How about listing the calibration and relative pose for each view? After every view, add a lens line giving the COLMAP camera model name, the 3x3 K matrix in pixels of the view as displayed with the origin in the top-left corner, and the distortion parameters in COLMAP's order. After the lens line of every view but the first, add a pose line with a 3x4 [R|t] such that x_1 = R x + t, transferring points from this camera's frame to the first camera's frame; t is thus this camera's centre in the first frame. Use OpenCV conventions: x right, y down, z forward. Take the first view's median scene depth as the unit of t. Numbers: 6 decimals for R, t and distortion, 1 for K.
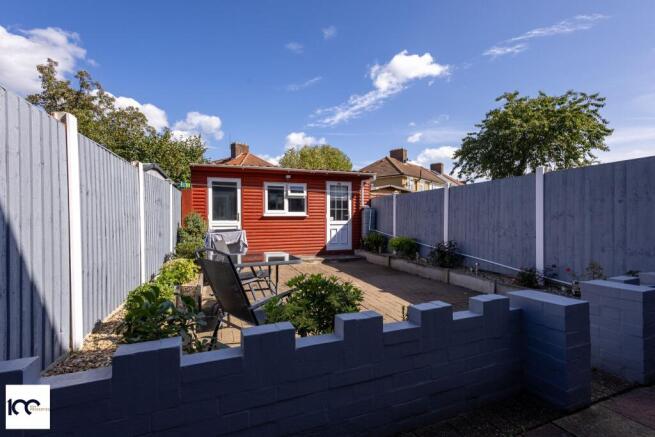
lens RADIAL K [[303.4, 0, 327.5], [0, 303.4, 218.5], [0, 0, 1]] dist [0.010397, -0.000926]
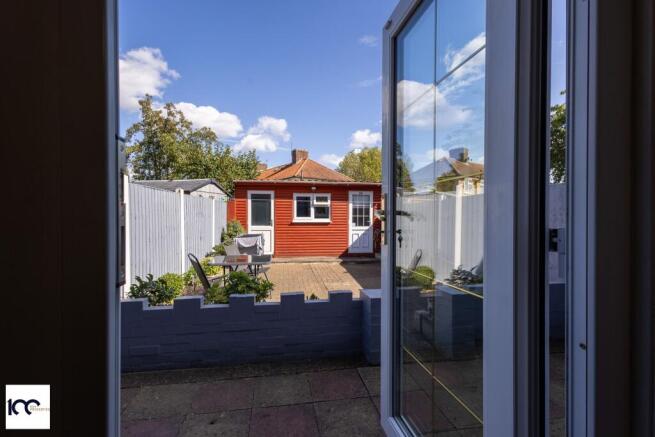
lens RADIAL K [[303.4, 0, 327.5], [0, 303.4, 218.5], [0, 0, 1]] dist [0.010397, -0.000926]
pose [[0.975258, 0.007441, -0.220943, 0.166879], [-0.006984, 0.999972, 0.002851, -0.024457], [0.220958, -0.001238, 0.975283, -0.109697]]
